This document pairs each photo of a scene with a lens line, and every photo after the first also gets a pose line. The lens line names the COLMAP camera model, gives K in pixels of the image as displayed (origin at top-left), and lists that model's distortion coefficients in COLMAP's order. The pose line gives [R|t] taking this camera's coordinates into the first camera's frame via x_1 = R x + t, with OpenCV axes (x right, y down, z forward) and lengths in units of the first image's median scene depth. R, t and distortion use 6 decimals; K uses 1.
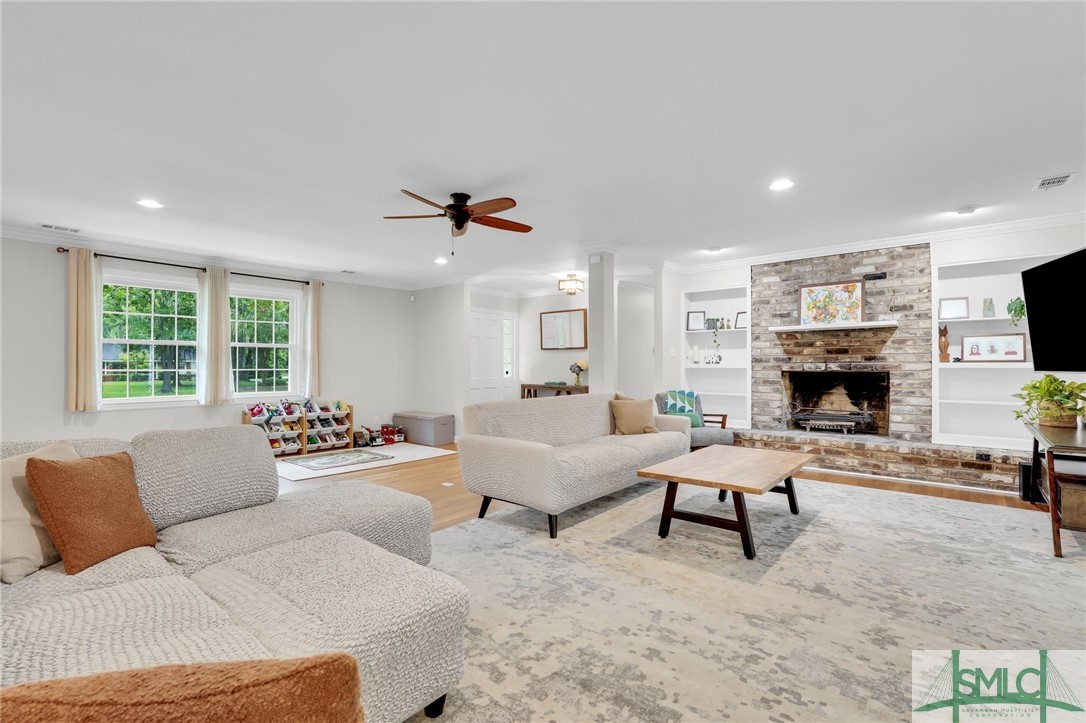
lens RADIAL K [[490.7, 0, 543.6], [0, 490.7, 361.6], [0, 0, 1]] dist [-0.003331, 0.004175]
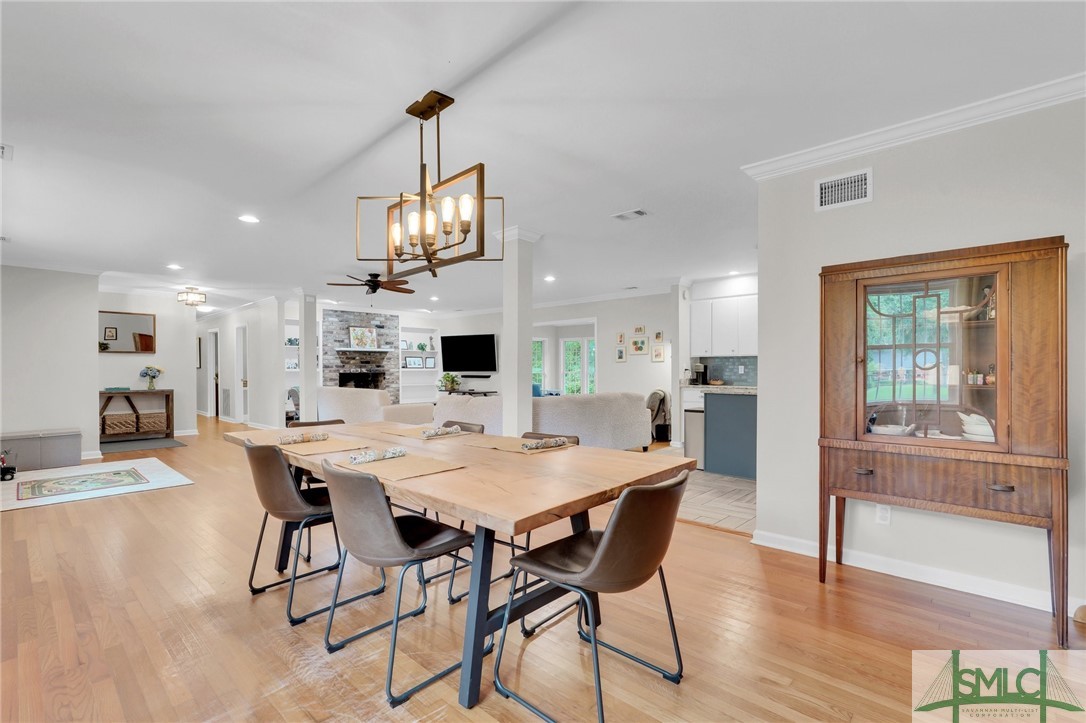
lens RADIAL K [[490.7, 0, 546.6], [0, 490.7, 365.7], [0, 0, 1]] dist [-0.003331, 0.004175]
pose [[0.058869, 0.006050, 0.998247, -1.310808], [-0.007124, 0.999959, -0.005641, -0.002123], [-0.998240, -0.006780, 0.058910, 0.169235]]
